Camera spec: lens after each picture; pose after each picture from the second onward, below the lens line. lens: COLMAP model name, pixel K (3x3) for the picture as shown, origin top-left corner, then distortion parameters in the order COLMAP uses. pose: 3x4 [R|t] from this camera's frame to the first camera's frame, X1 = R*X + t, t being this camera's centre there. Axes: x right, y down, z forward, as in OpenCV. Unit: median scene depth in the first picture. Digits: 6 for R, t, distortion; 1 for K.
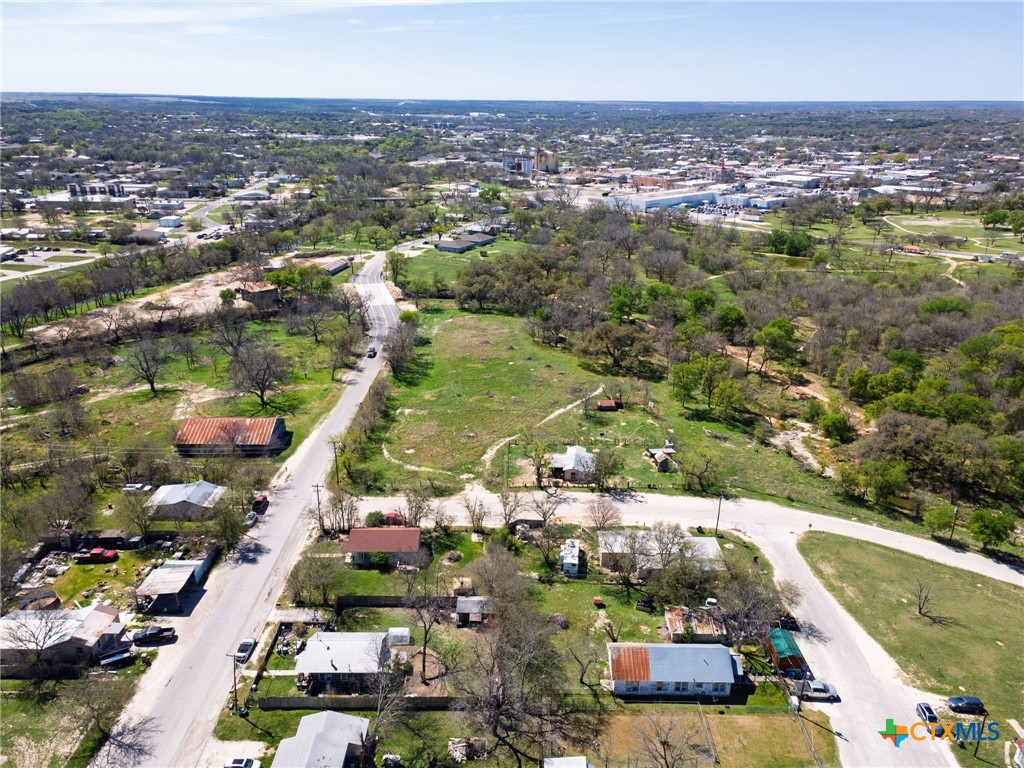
lens RADIAL K [[753.3, 0, 519.8], [0, 753.3, 377.4], [0, 0, 1]] dist [0.013823, 0.042723]
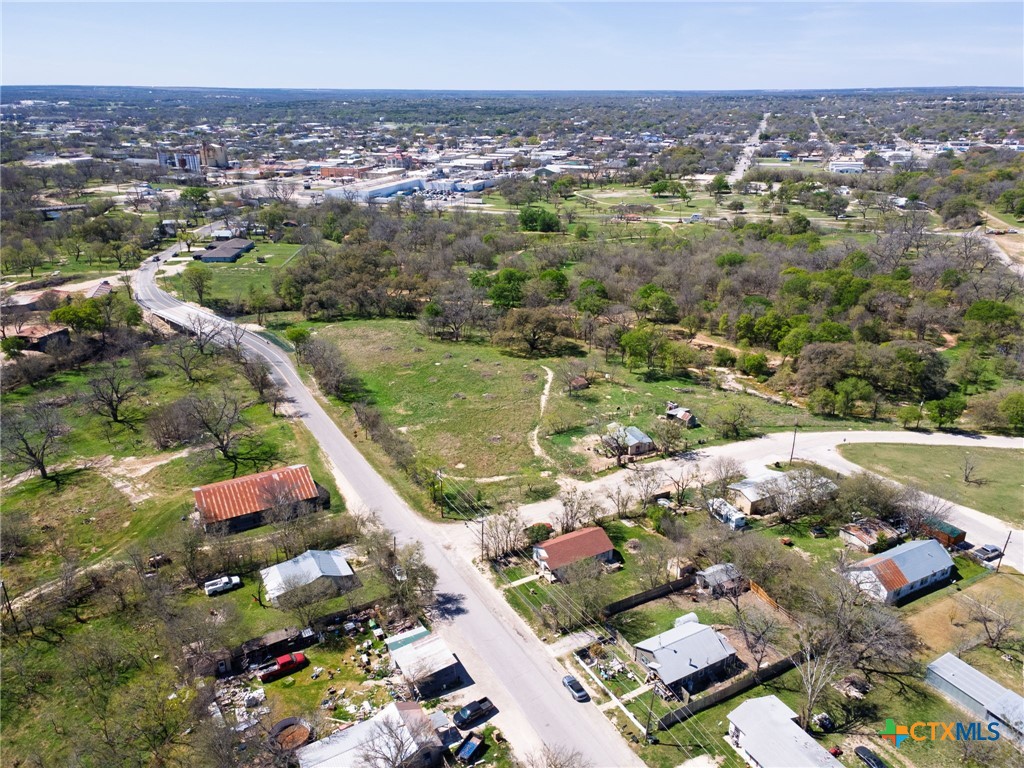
lens RADIAL K [[753.3, 0, 519.8], [0, 753.3, 377.4], [0, 0, 1]] dist [0.013823, 0.042723]
pose [[0.871721, -0.180437, 0.455572, -0.503576], [0.173773, 0.983142, 0.056881, -0.053321], [-0.458155, 0.029581, 0.888380, 0.125559]]
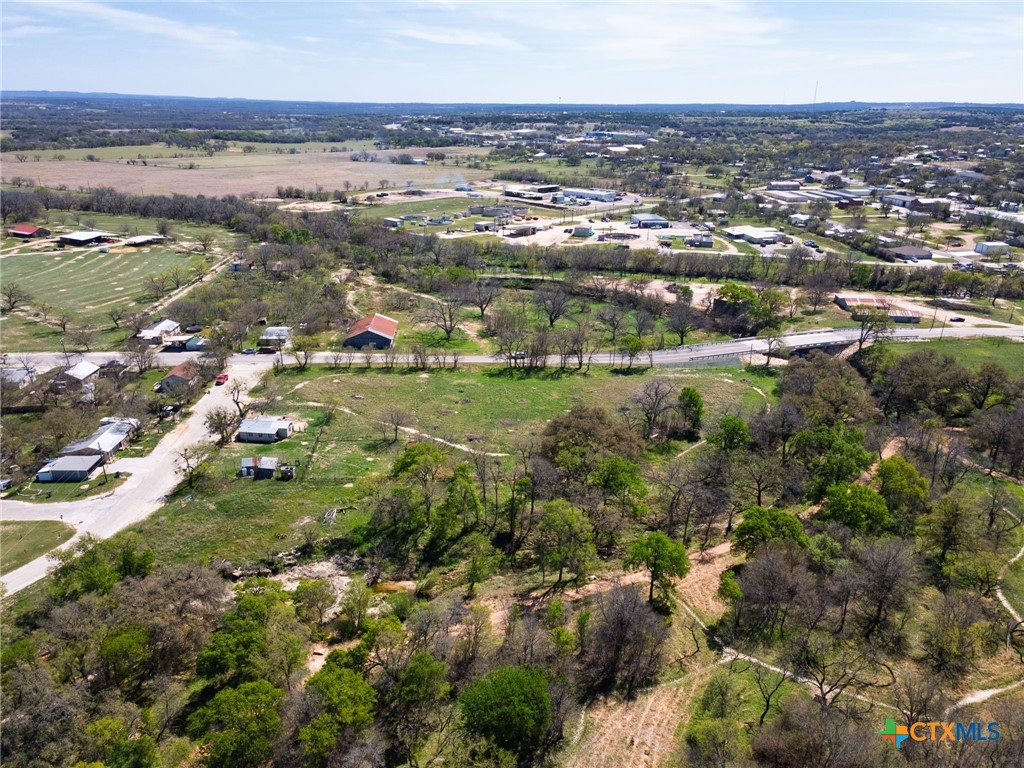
lens RADIAL K [[753.3, 0, 519.8], [0, 753.3, 377.4], [0, 0, 1]] dist [0.013823, 0.042723]
pose [[0.050314, 0.333853, -0.941281, 1.070516], [-0.353055, 0.887568, 0.295931, -0.394419], [0.934249, 0.317434, 0.162525, 1.105857]]
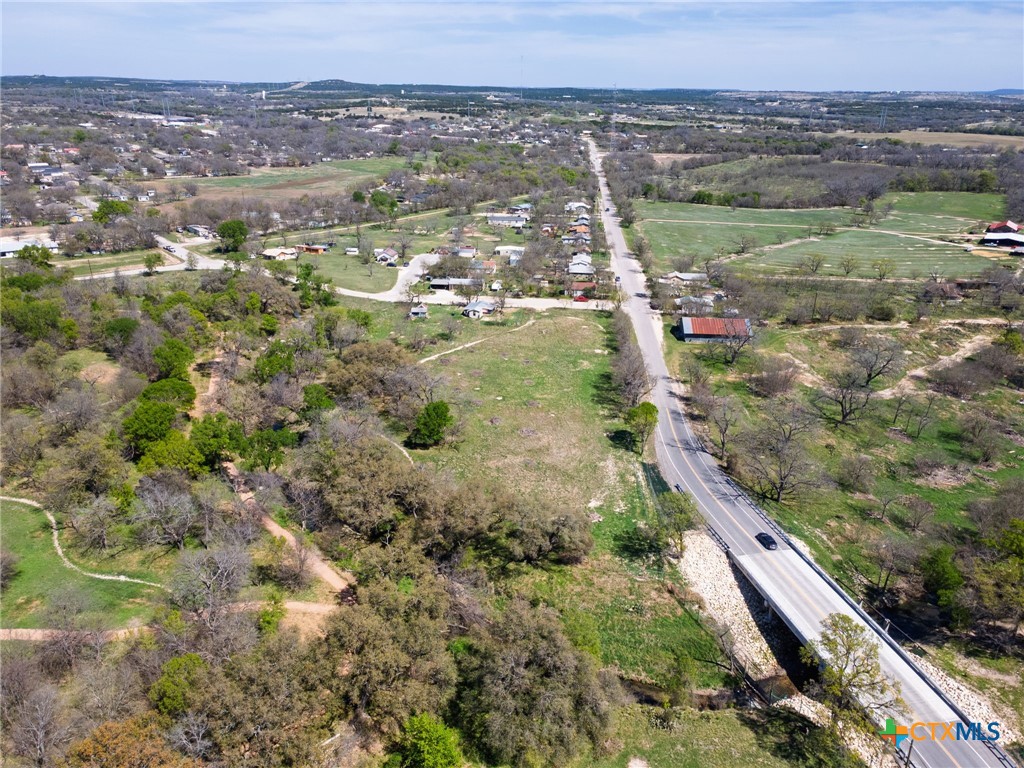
lens RADIAL K [[753.3, 0, 519.8], [0, 753.3, 377.4], [0, 0, 1]] dist [0.013823, 0.042723]
pose [[-0.997110, -0.049296, 0.057809, -0.112608], [0.000795, 0.754093, 0.656767, -0.809122], [-0.075970, 0.654915, -0.751875, 2.230875]]
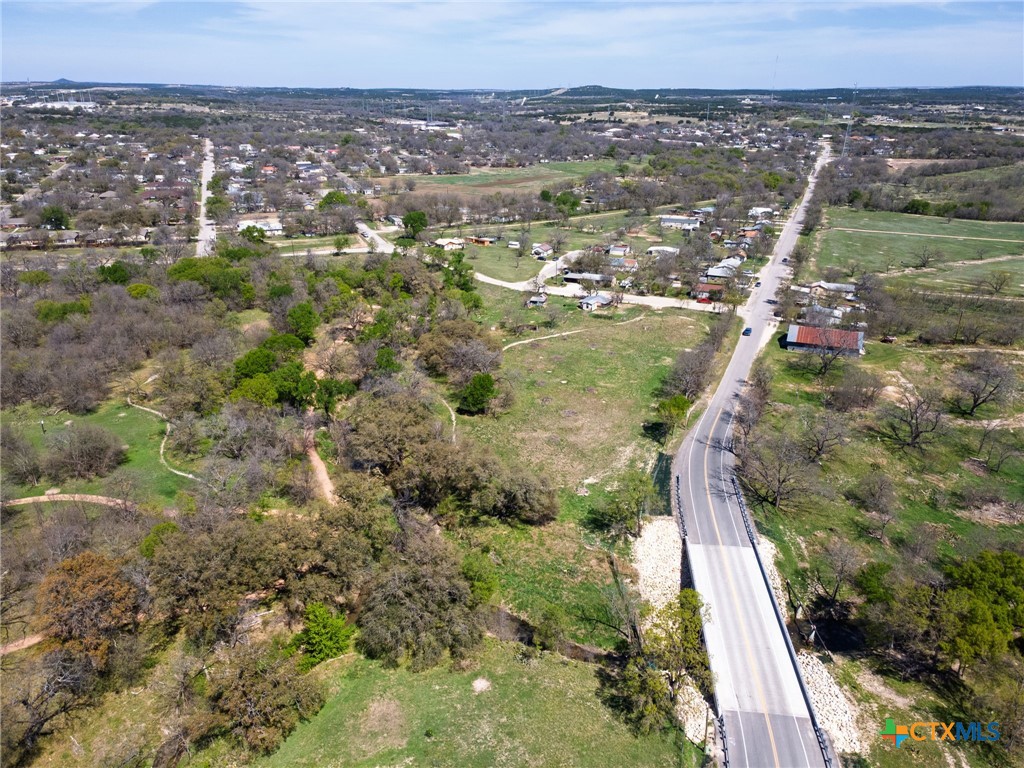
lens RADIAL K [[753.3, 0, 519.8], [0, 753.3, 377.4], [0, 0, 1]] dist [0.013823, 0.042723]
pose [[-0.922712, -0.150537, 0.354882, -0.384586], [0.119284, 0.763921, 0.634190, -0.820857], [-0.366571, 0.627506, -0.686922, 2.252916]]
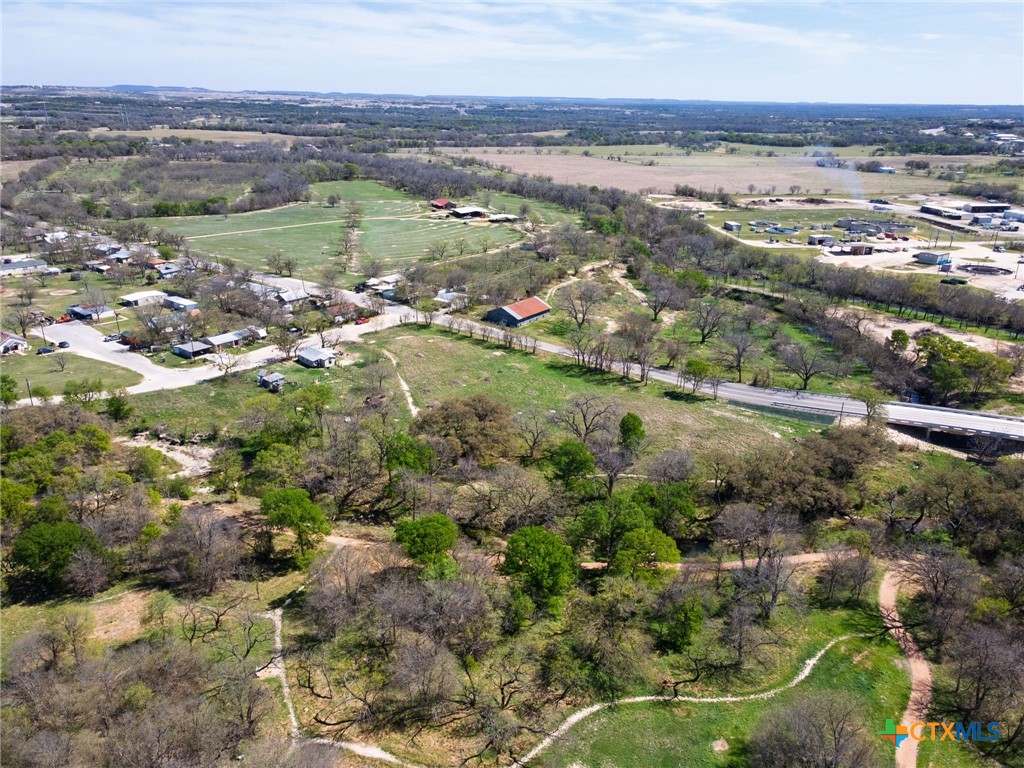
lens RADIAL K [[753.3, 0, 519.8], [0, 753.3, 377.4], [0, 0, 1]] dist [0.013823, 0.042723]
pose [[-0.601779, 0.259107, -0.755464, 0.872188], [-0.294808, 0.807044, 0.511633, -0.643588], [0.742260, 0.530607, -0.409275, 1.792435]]
